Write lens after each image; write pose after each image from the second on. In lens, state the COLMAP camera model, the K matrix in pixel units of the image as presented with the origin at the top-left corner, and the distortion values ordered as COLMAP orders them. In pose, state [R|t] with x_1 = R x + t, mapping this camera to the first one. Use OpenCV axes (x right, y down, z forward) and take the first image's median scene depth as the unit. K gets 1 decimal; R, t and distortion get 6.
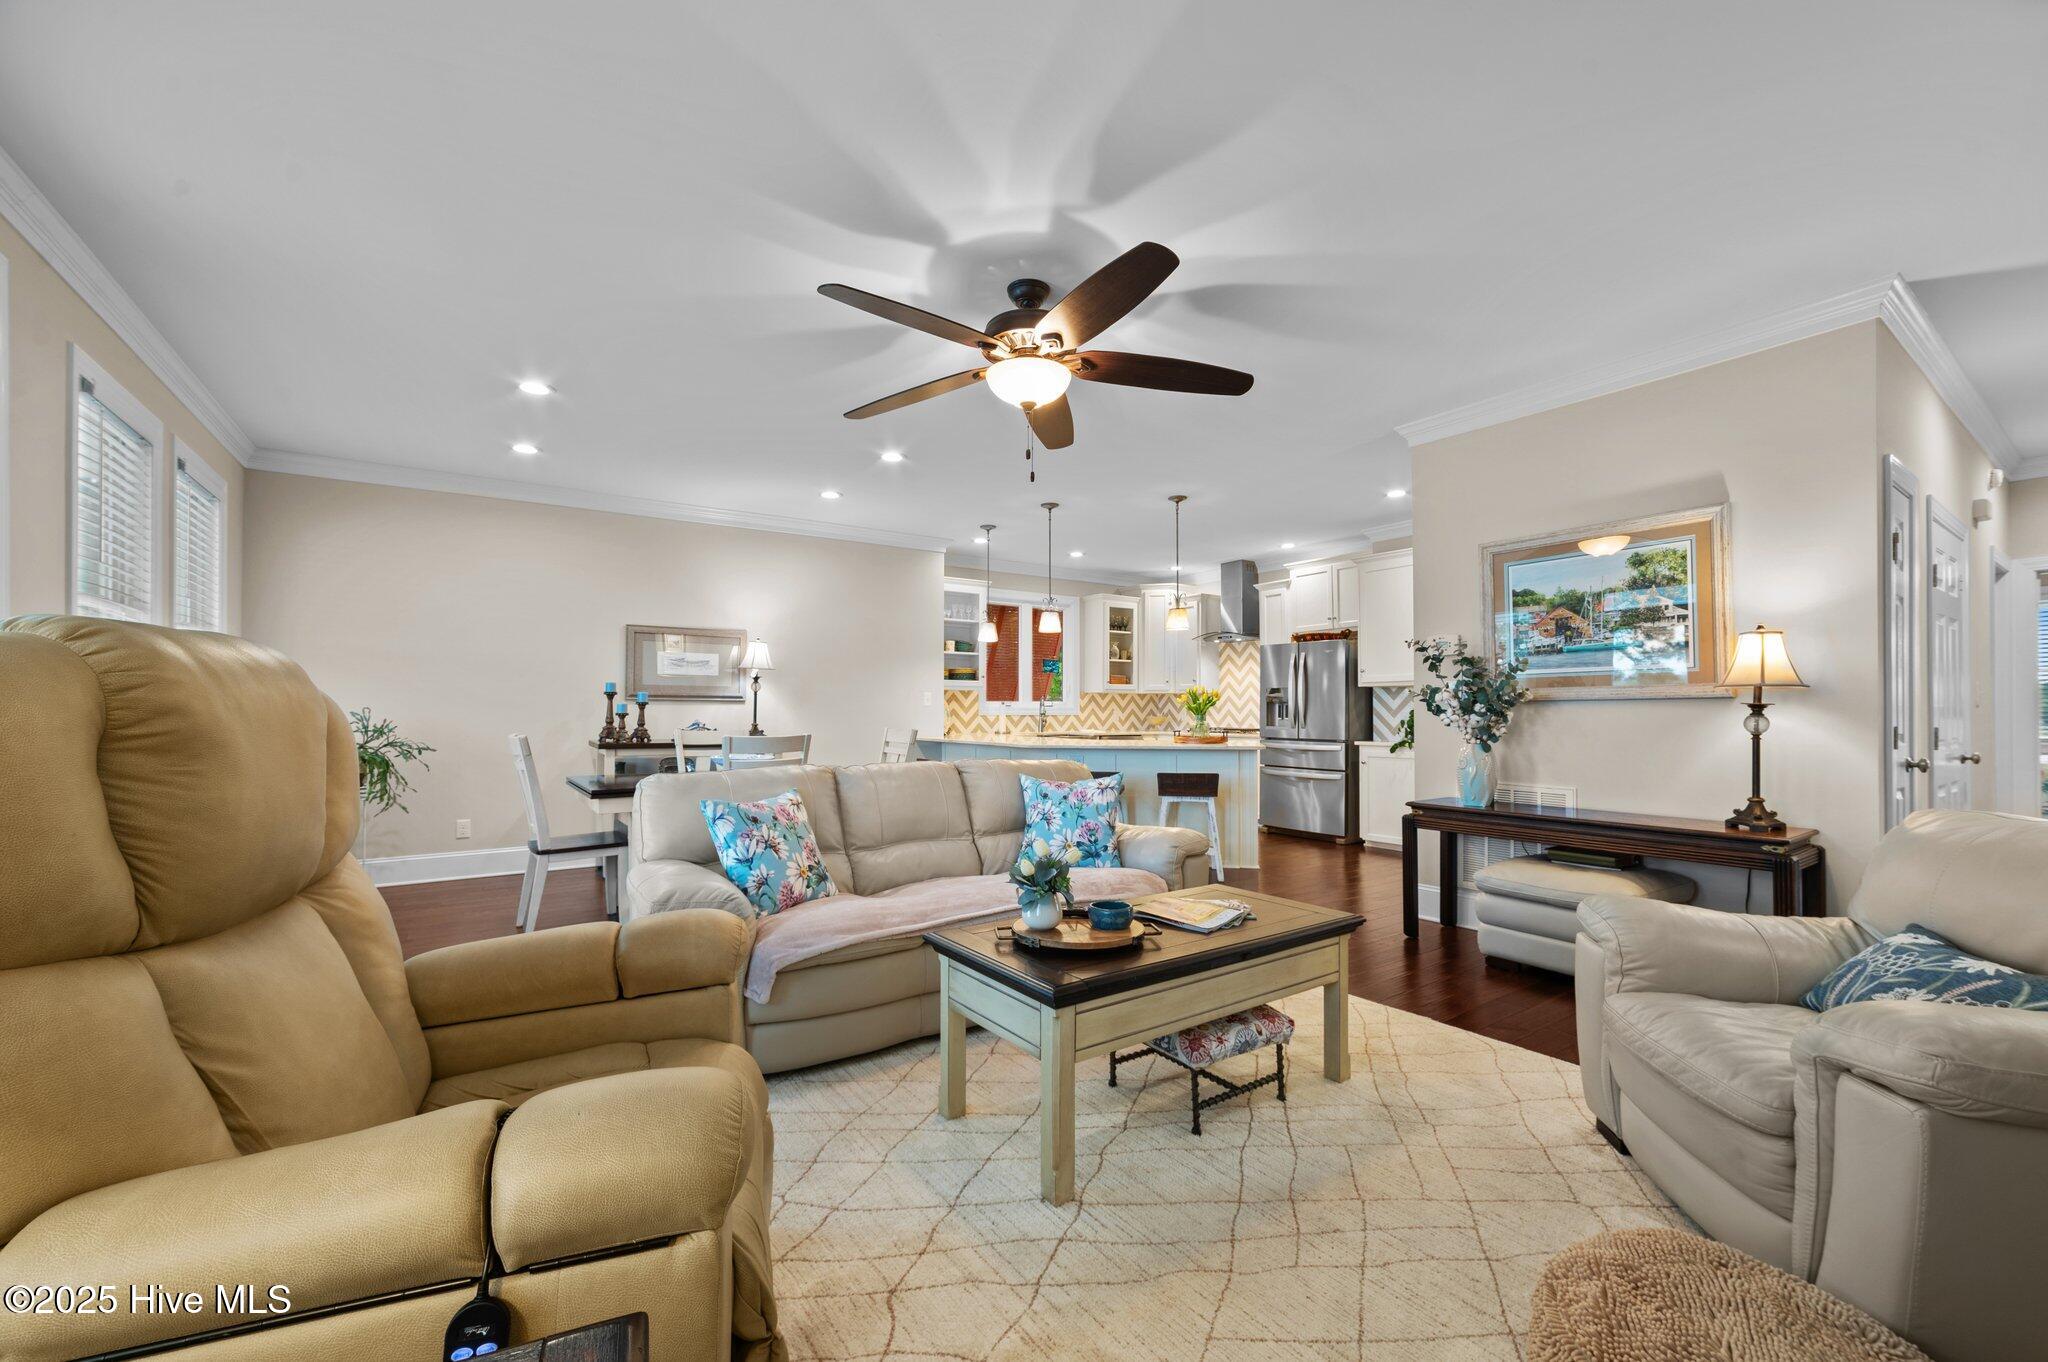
lens RADIAL K [[826.9, 0, 1022.8], [0, 826.9, 703.9], [0, 0, 1]] dist [0.000187, -0.000027]
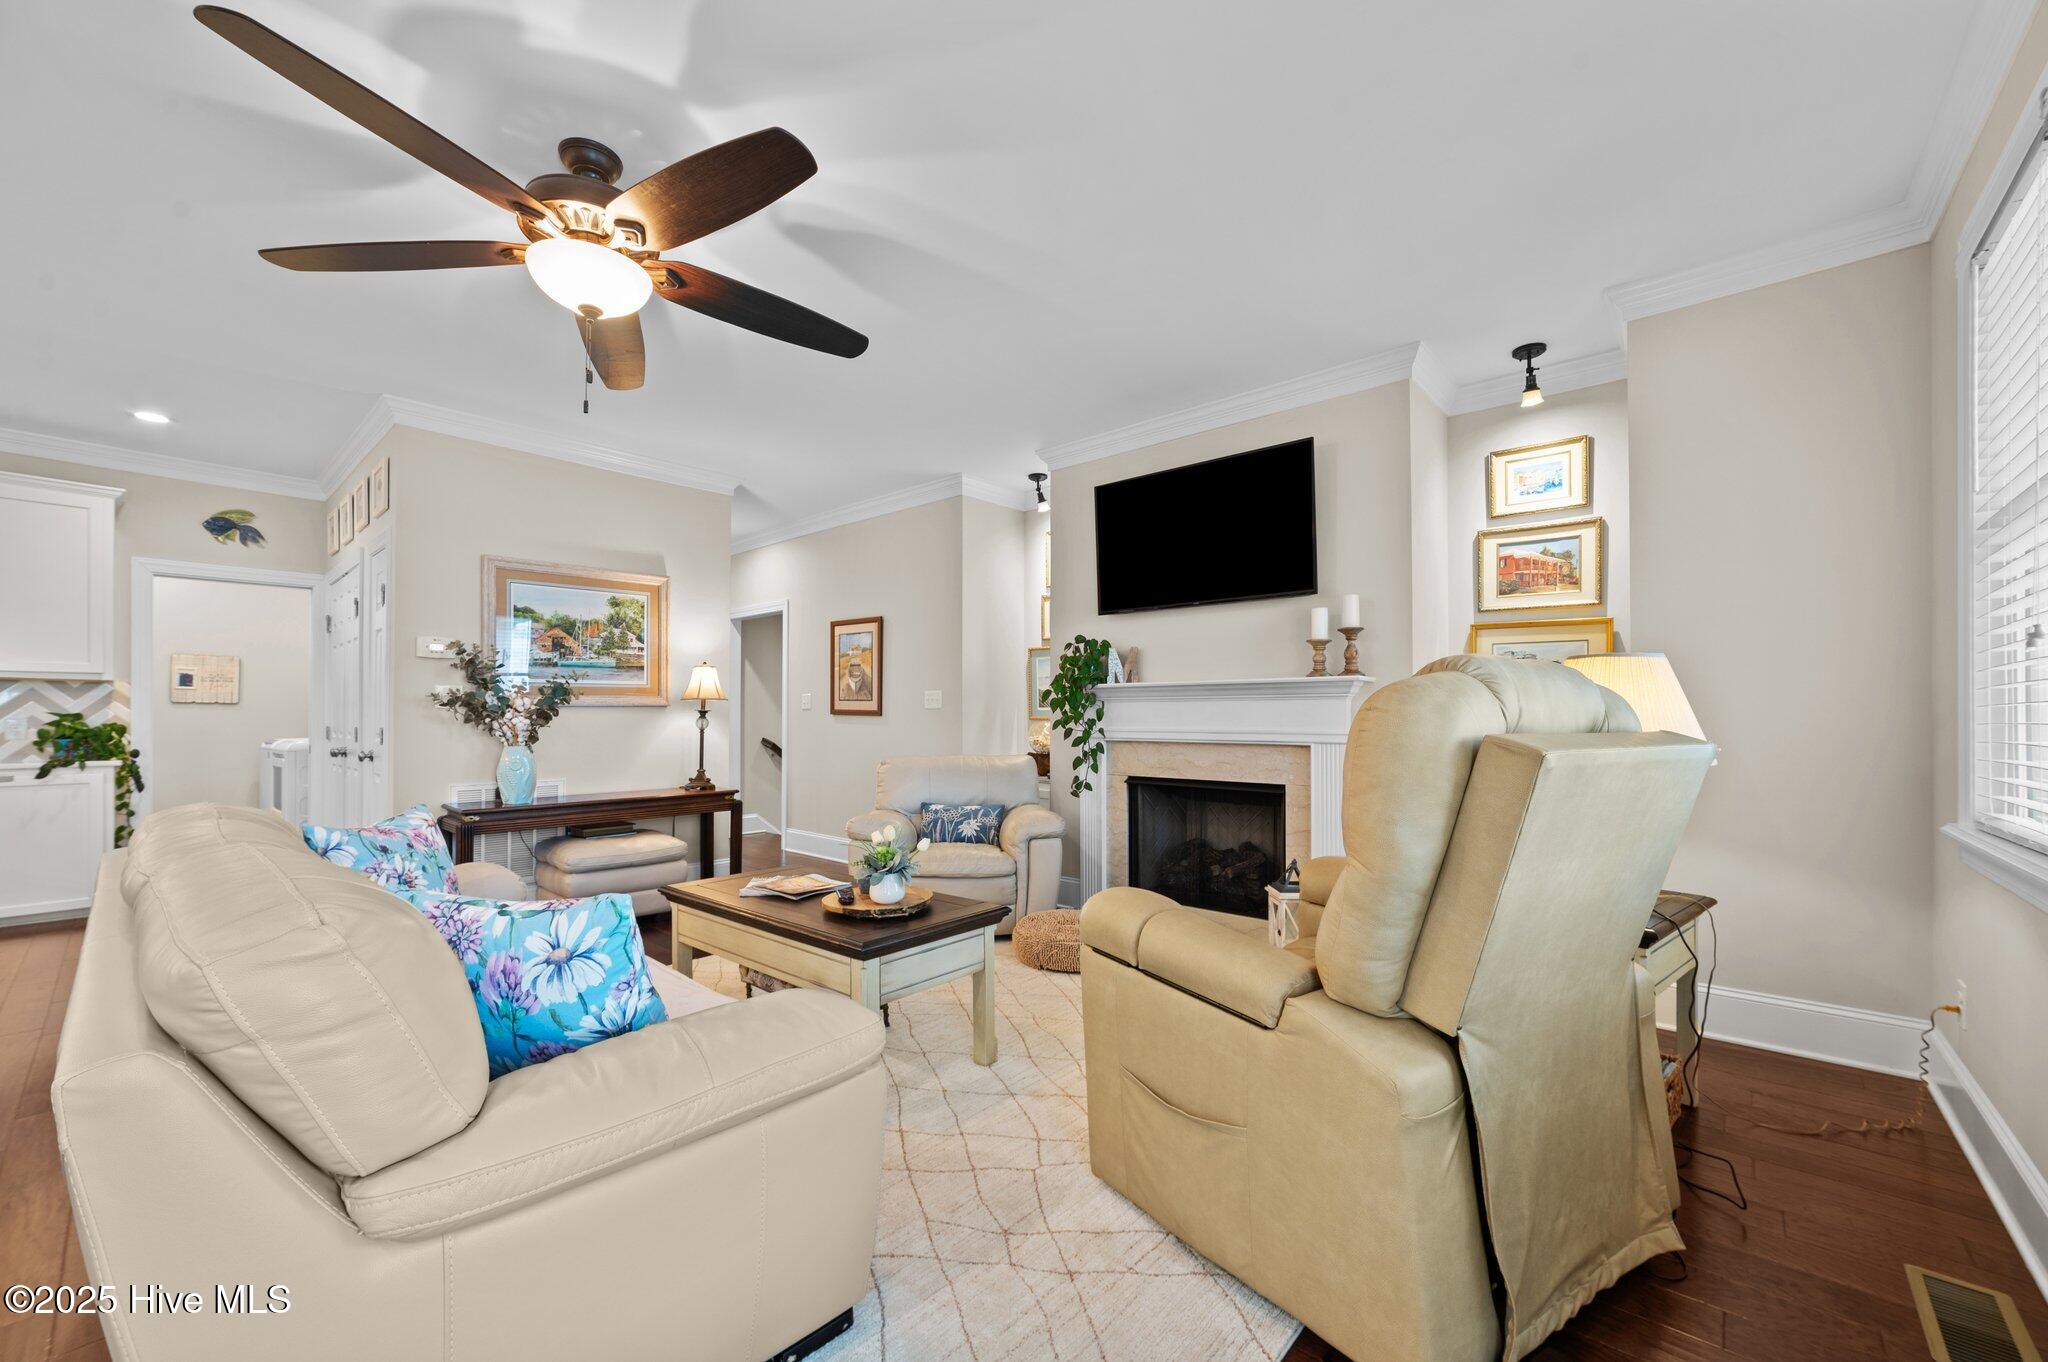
lens RADIAL K [[826.9, 0, 1003.2], [0, 826.9, 716.3], [0, 0, 1]] dist [0.000187, -0.000027]
pose [[-0.209836, 0.006234, 0.977717, -0.656340], [-0.006473, 0.999949, -0.007765, 0.015850], [-0.977715, -0.007958, -0.209785, 0.632717]]
